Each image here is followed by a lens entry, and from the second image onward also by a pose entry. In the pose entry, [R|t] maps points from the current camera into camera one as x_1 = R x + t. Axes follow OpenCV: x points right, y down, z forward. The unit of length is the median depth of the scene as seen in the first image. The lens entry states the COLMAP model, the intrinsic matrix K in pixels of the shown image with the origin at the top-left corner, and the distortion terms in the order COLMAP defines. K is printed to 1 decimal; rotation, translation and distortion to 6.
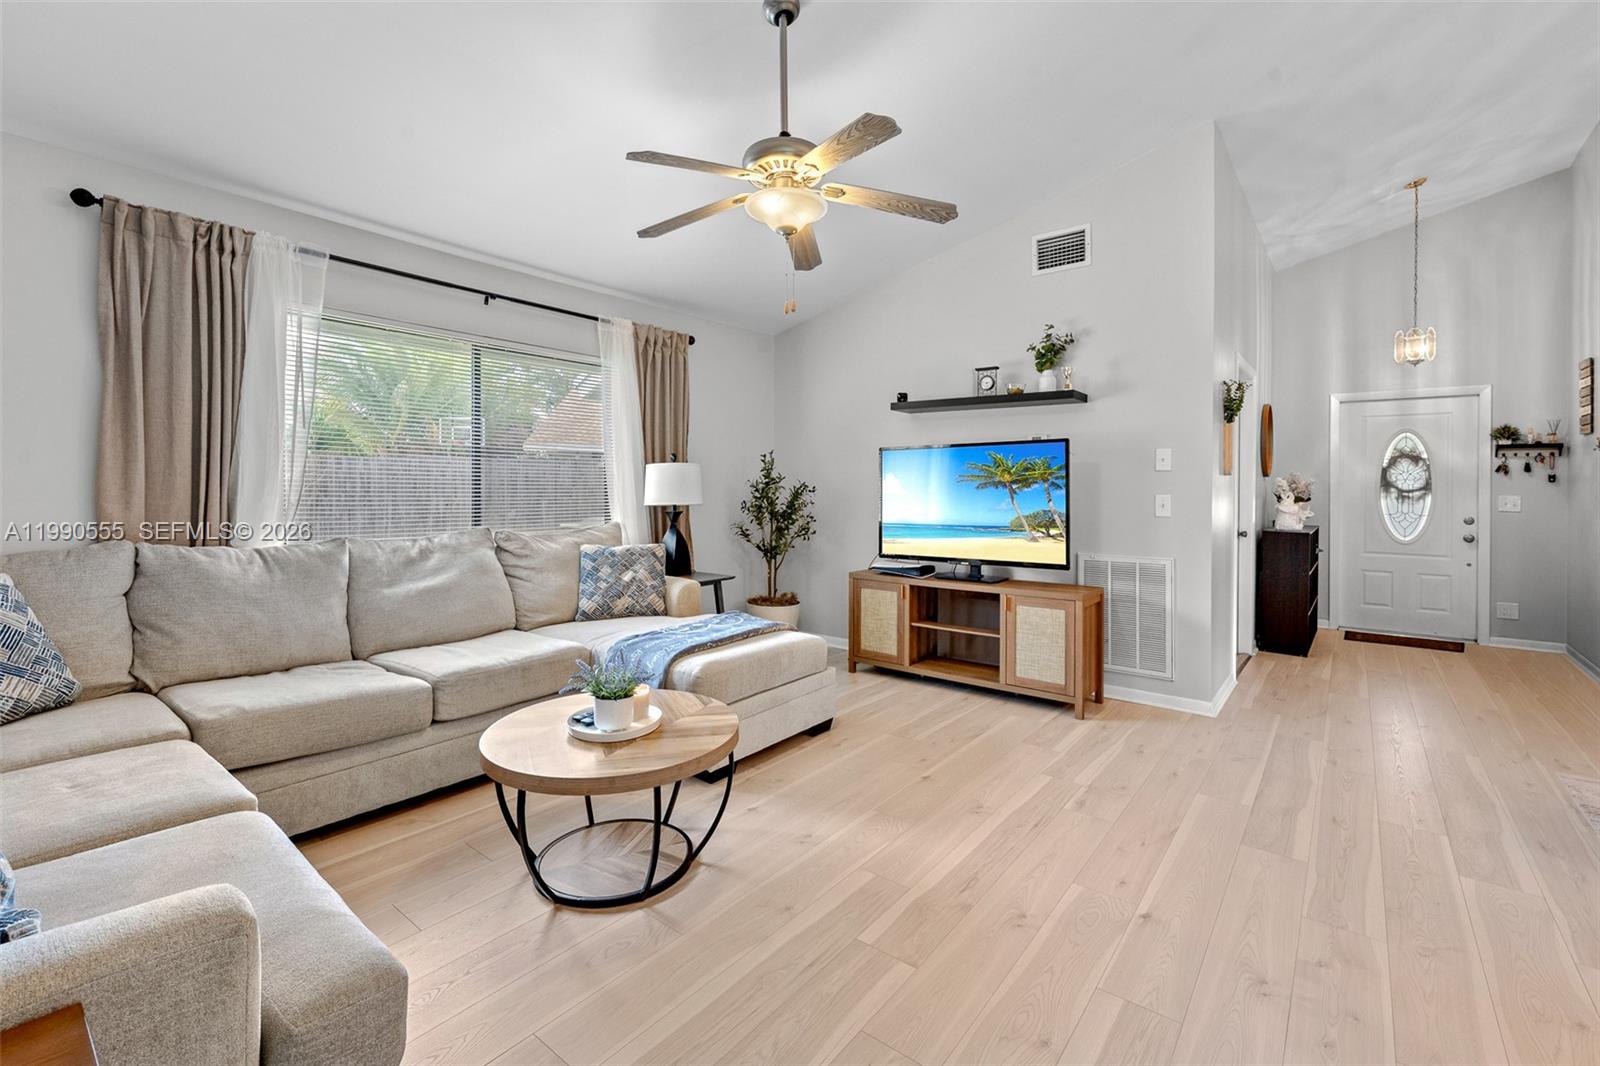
lens RADIAL K [[694.1, 0, 809.1], [0, 694.1, 487.6], [0, 0, 1]] dist [0.000002, -0.001218]
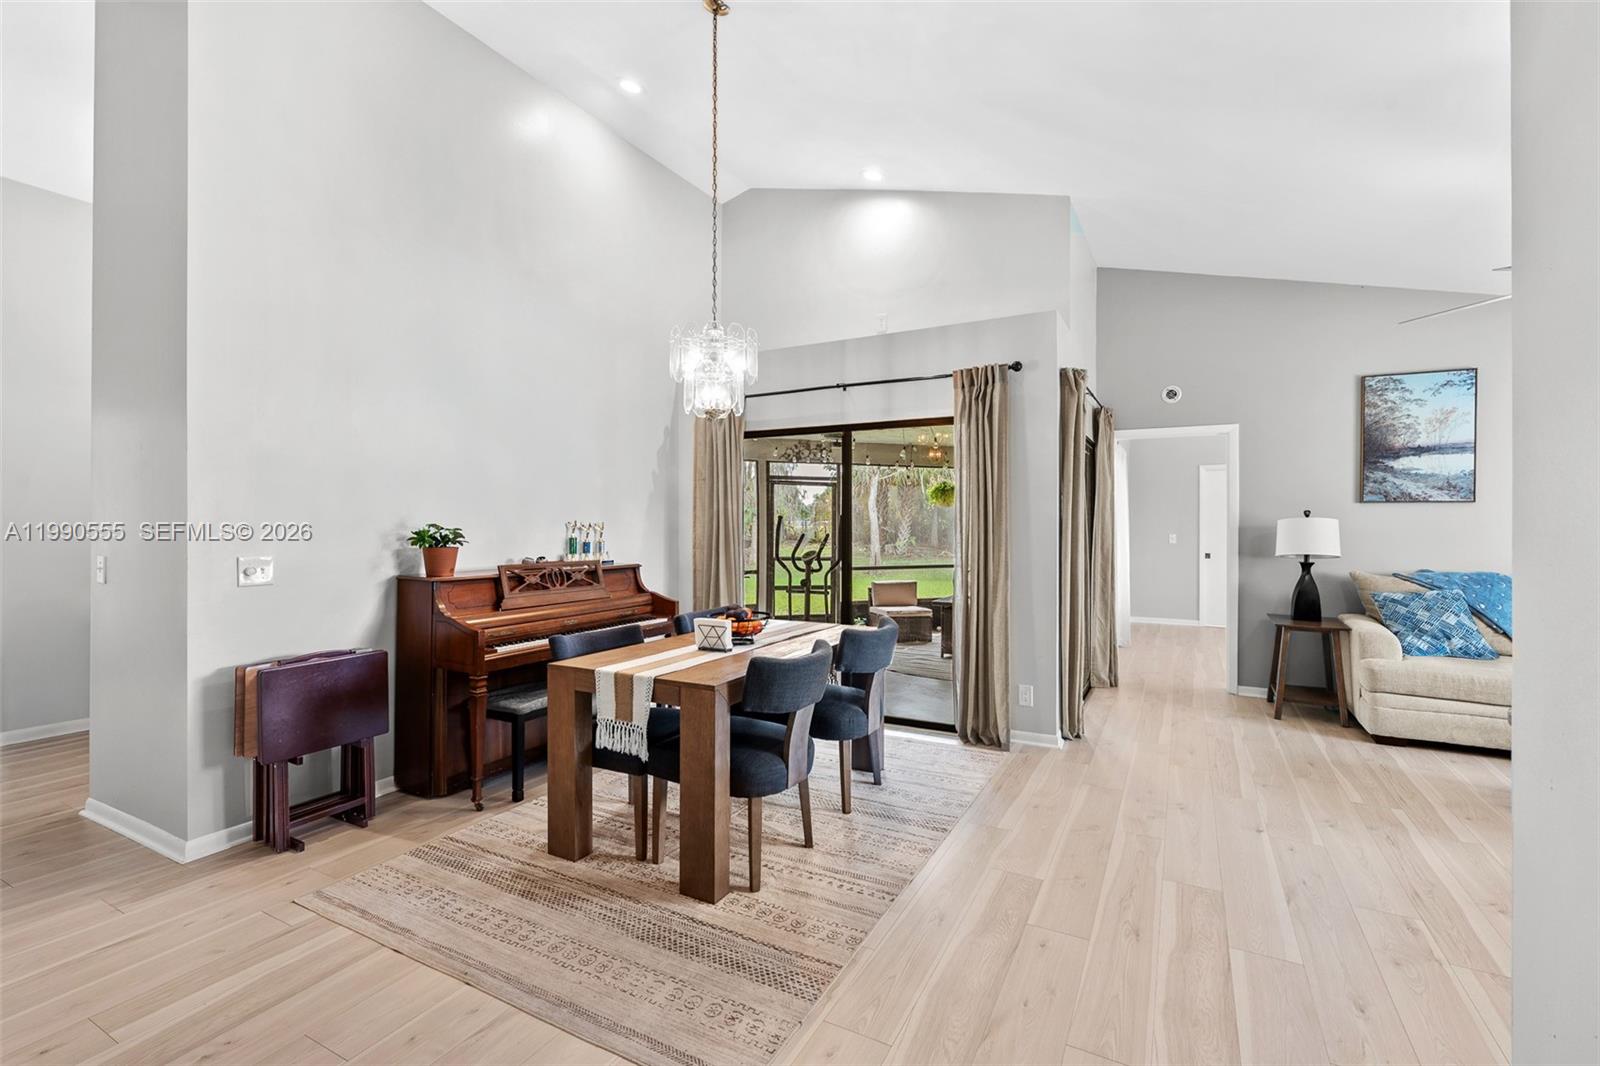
lens RADIAL K [[694.1, 0, 764.3], [0, 694.1, 521.1], [0, 0, 1]] dist [0.000002, -0.001218]
pose [[-0.992663, -0.005270, -0.120797, 1.390424], [-0.005230, 0.999986, -0.000644, -0.042926], [0.120798, -0.000007, -0.992677, 1.889949]]
